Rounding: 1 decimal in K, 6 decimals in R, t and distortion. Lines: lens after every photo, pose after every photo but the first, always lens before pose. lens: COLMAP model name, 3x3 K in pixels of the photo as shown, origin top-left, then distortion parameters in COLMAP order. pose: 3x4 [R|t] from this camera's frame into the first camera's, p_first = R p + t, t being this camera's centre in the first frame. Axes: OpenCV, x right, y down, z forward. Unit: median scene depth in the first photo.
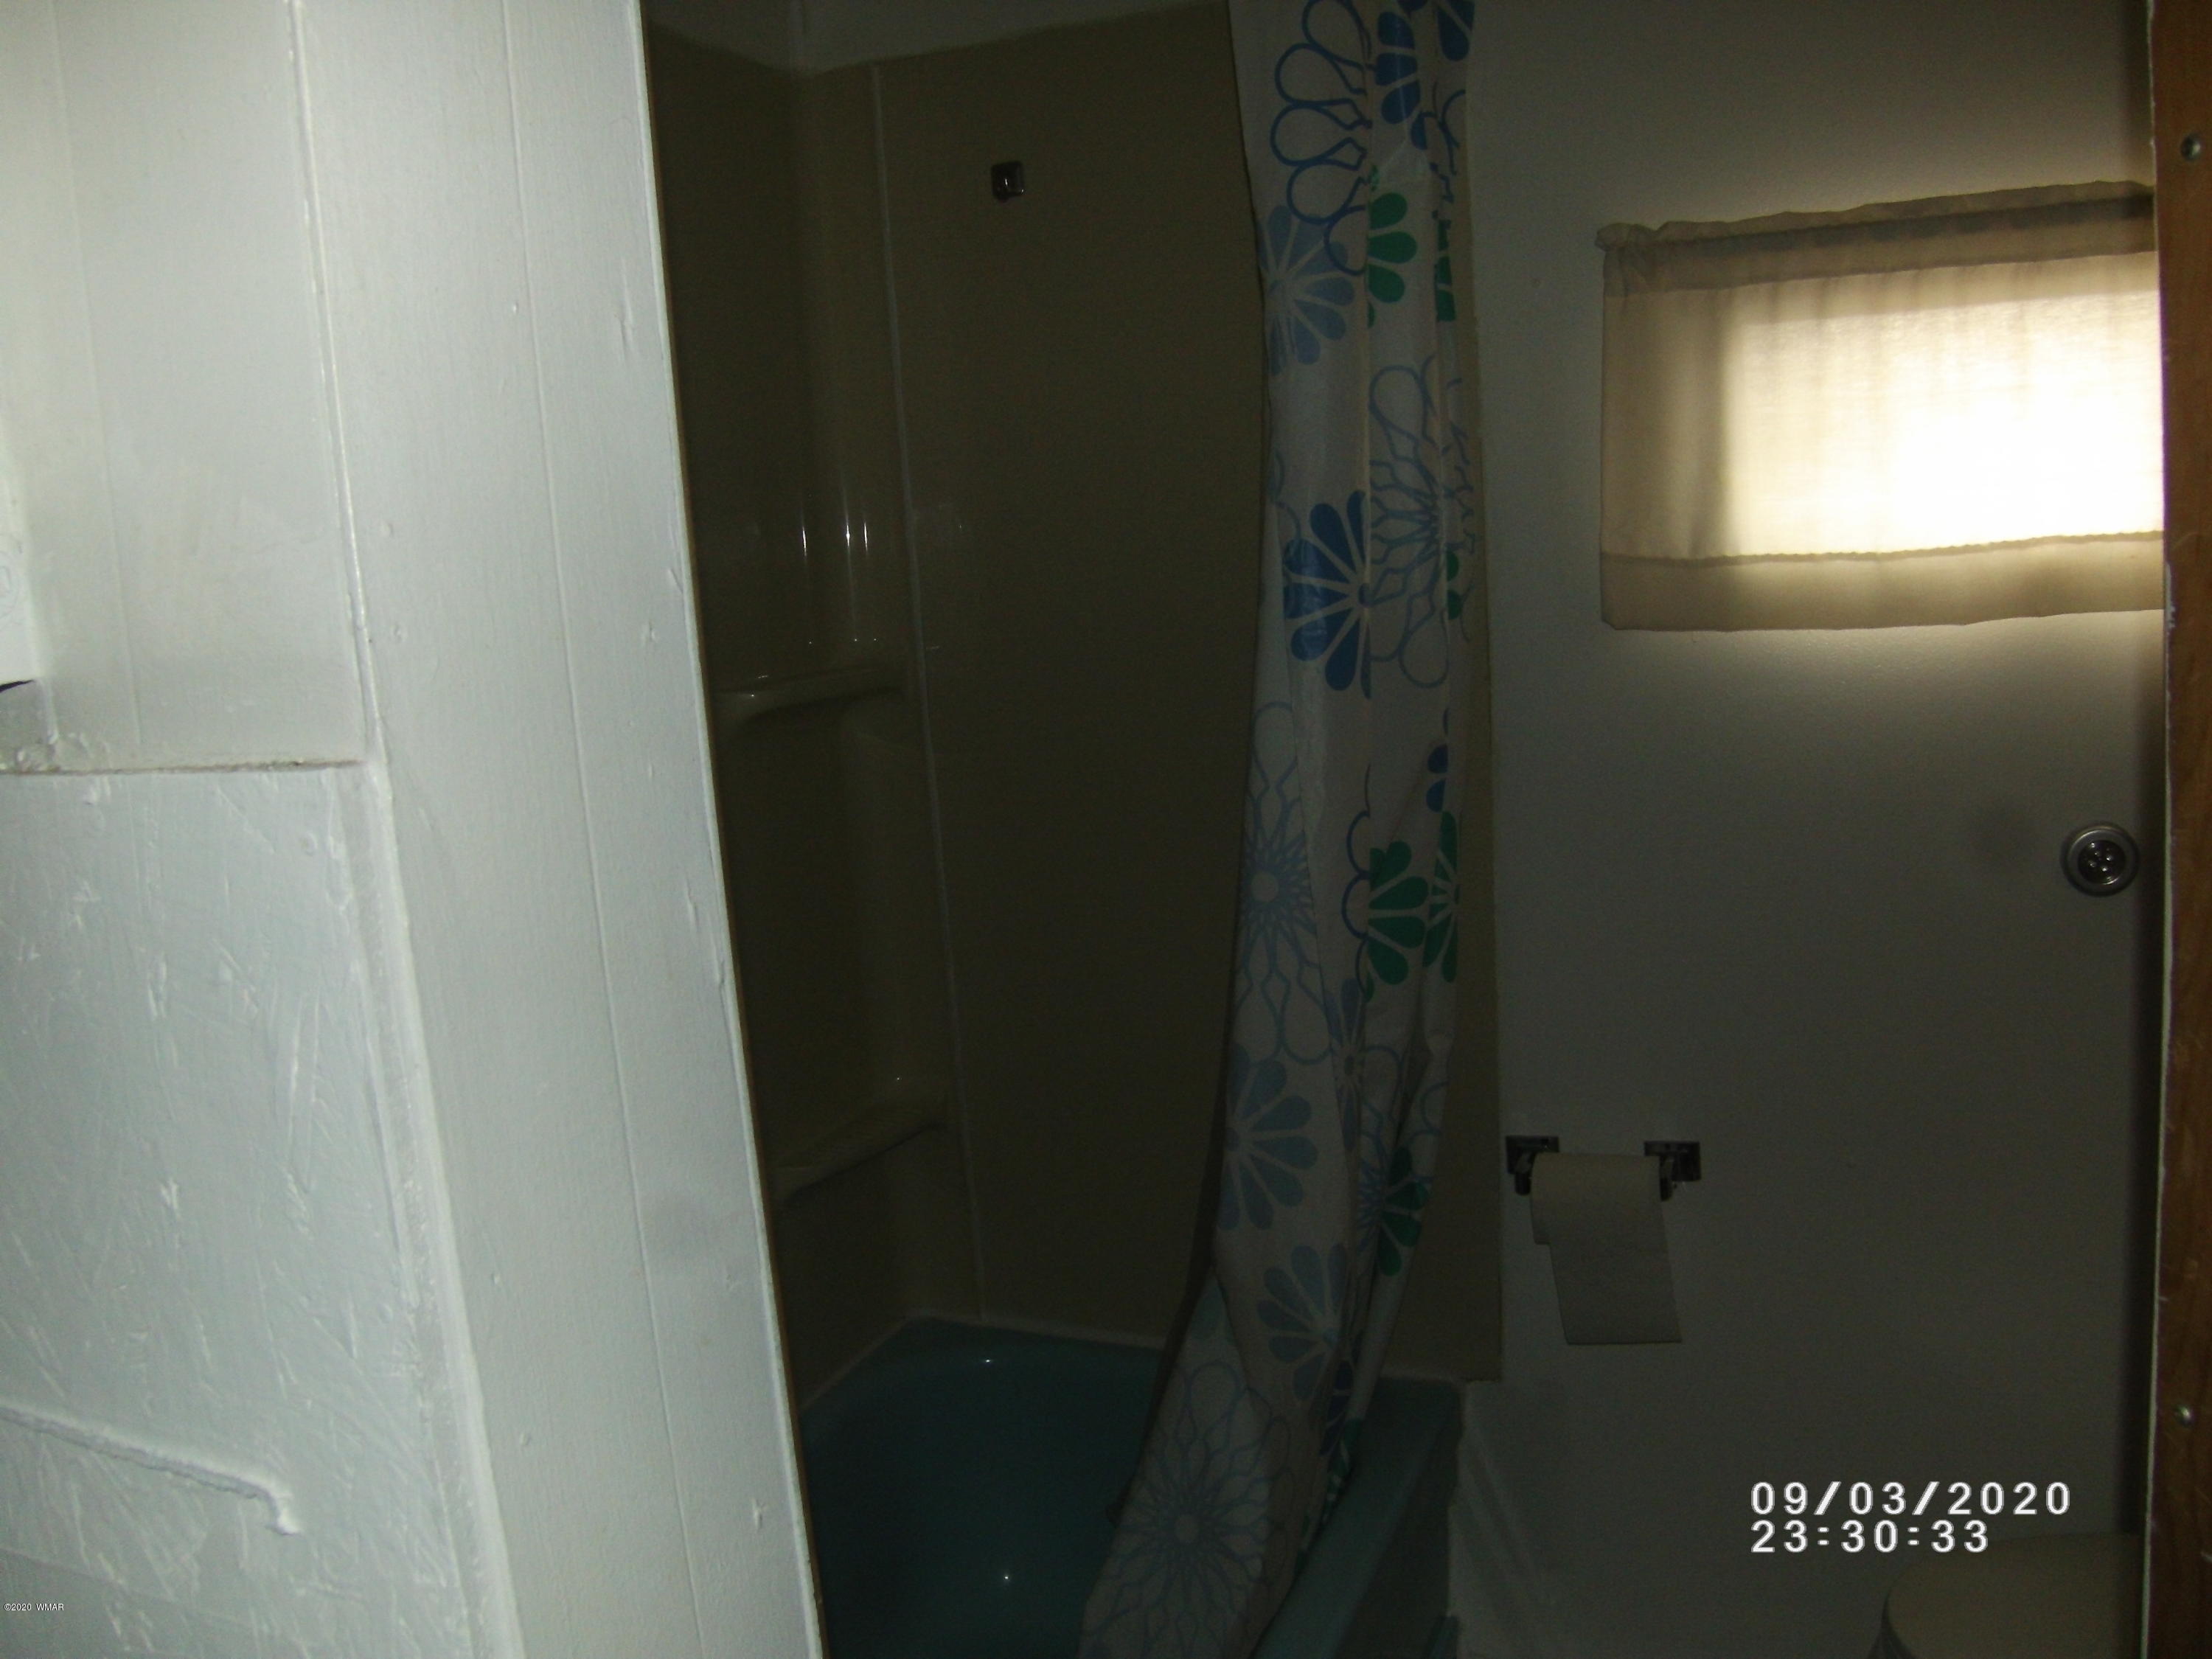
lens RADIAL K [[1838.1, 0, 1091.0], [0, 1838.1, 820.6], [0, 0, 1]] dist [-0.179426, 0.093950]
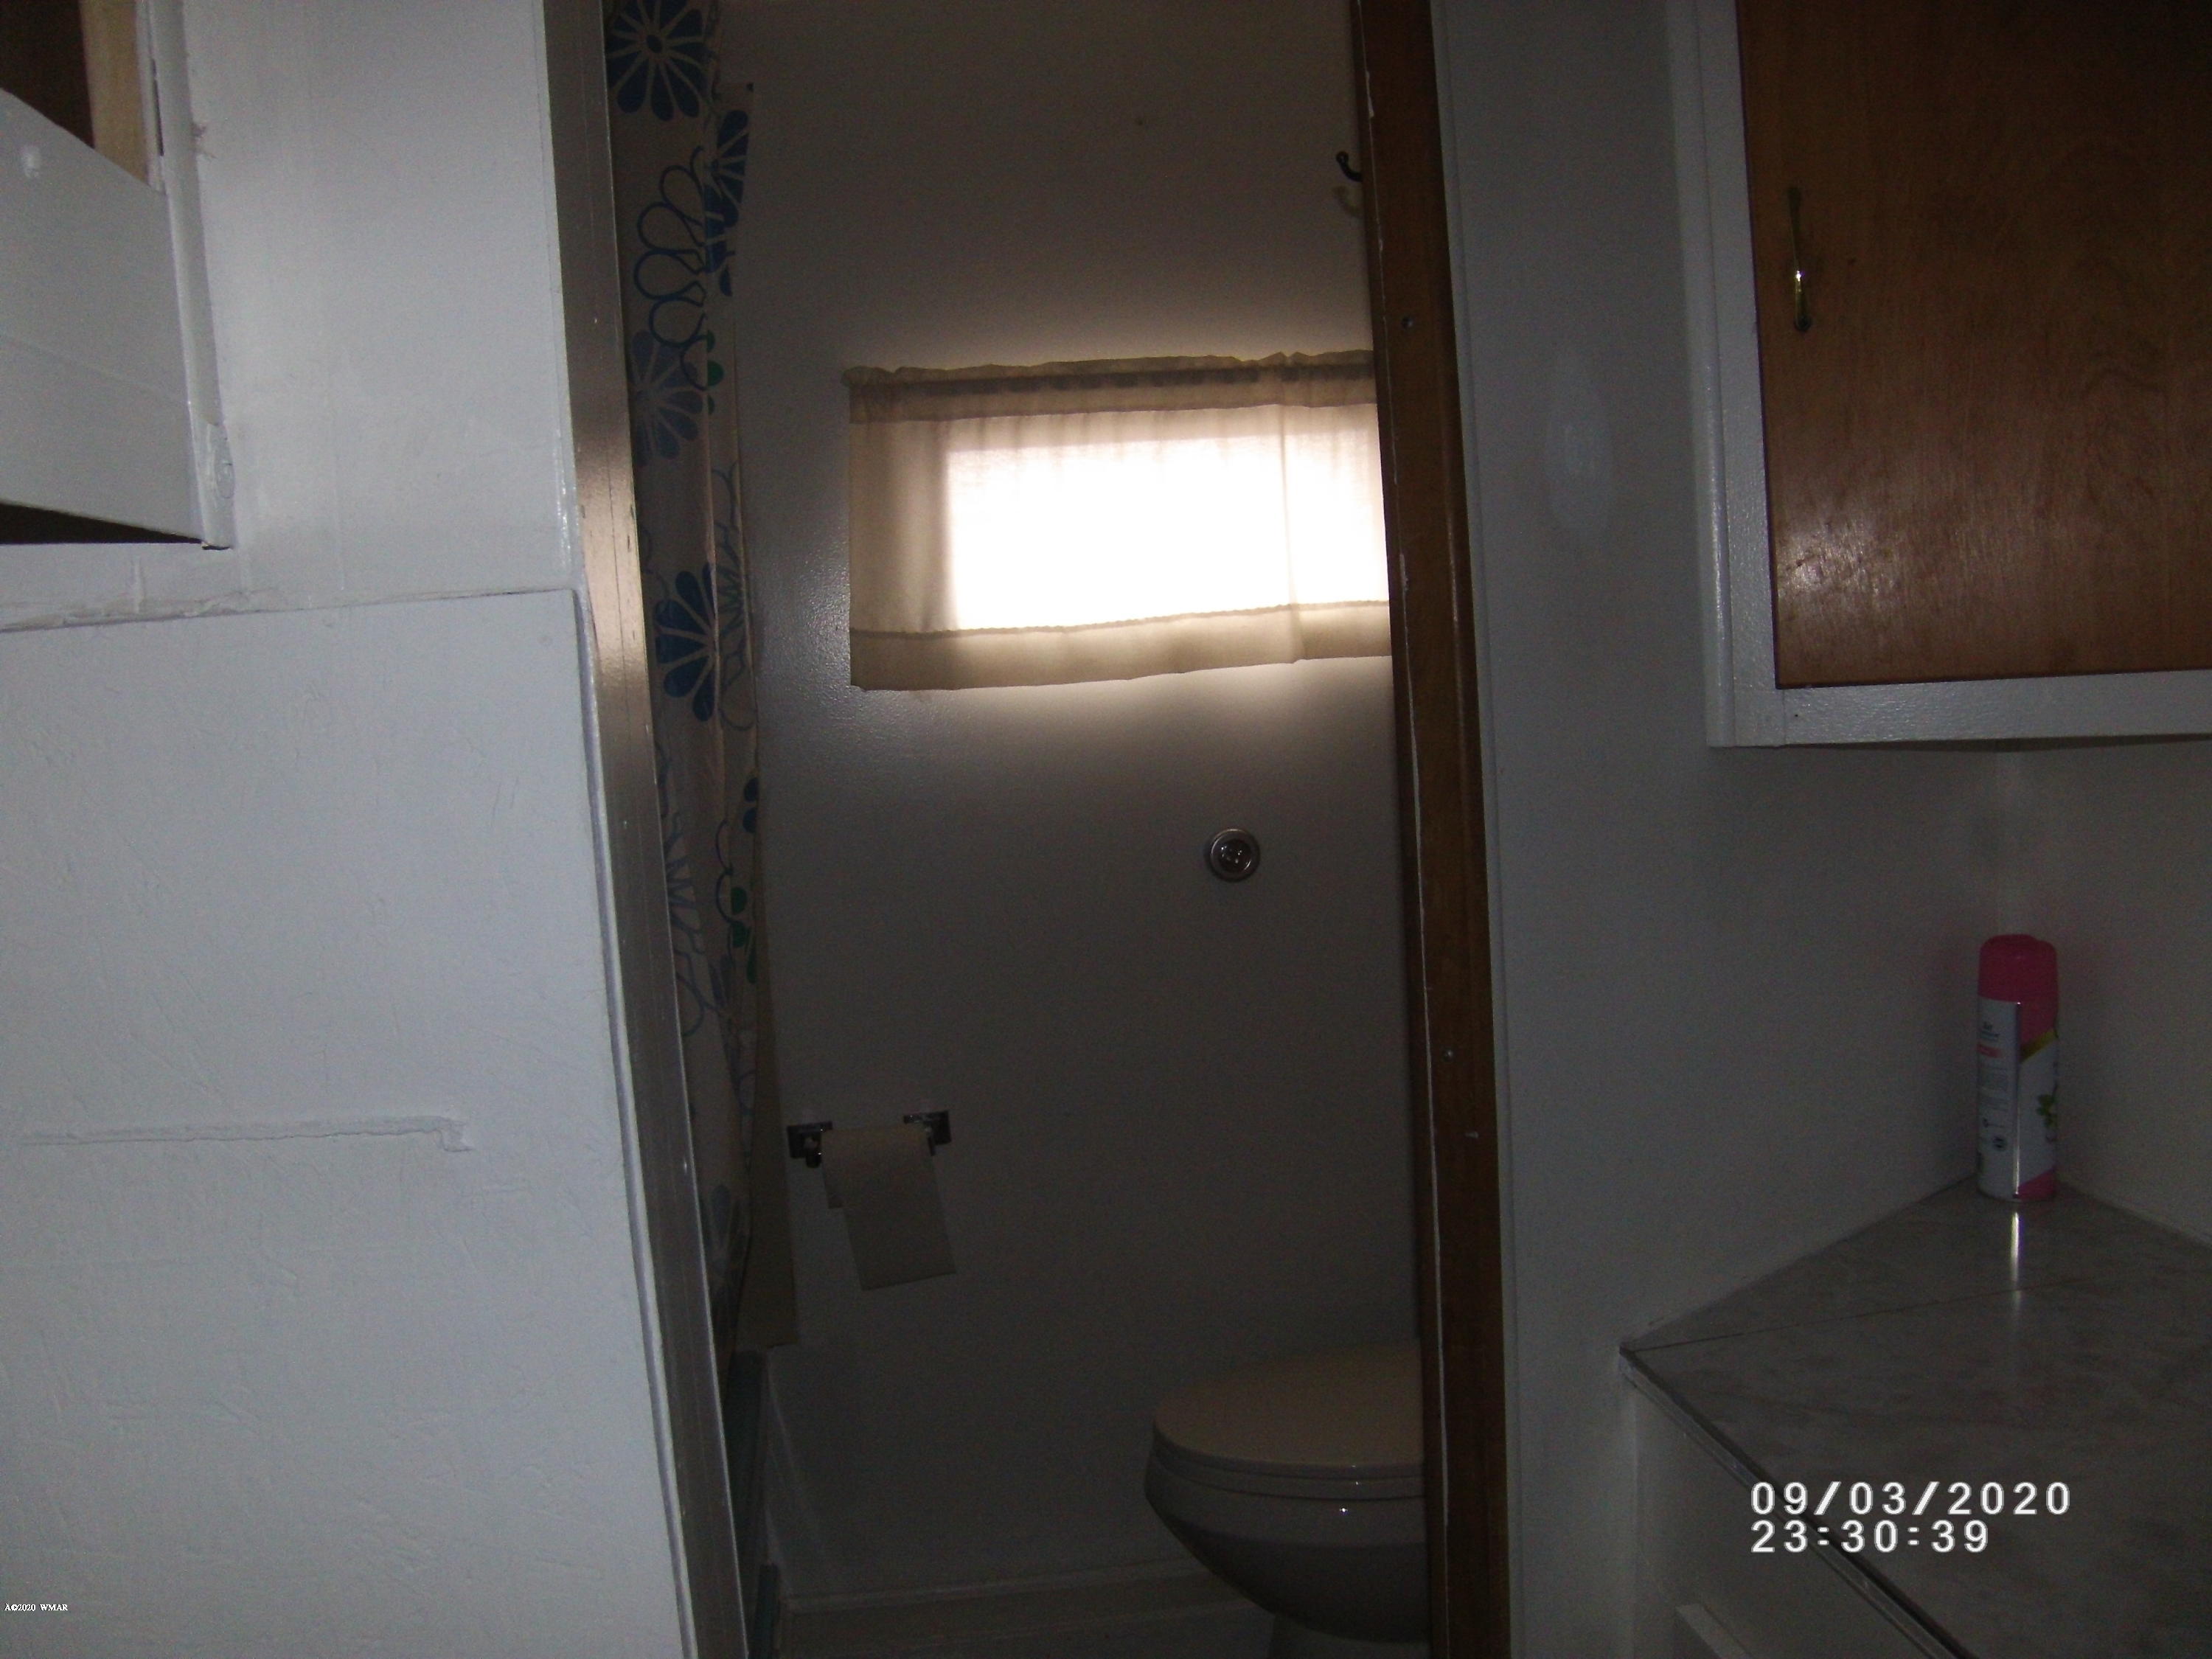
lens RADIAL K [[1838.1, 0, 1091.0], [0, 1838.1, 820.6], [0, 0, 1]] dist [-0.179426, 0.093950]
pose [[0.861608, -0.028197, 0.506790, -0.231218], [0.073557, 0.994852, -0.069704, 0.088210], [-0.502215, 0.097335, 0.859247, -0.157078]]
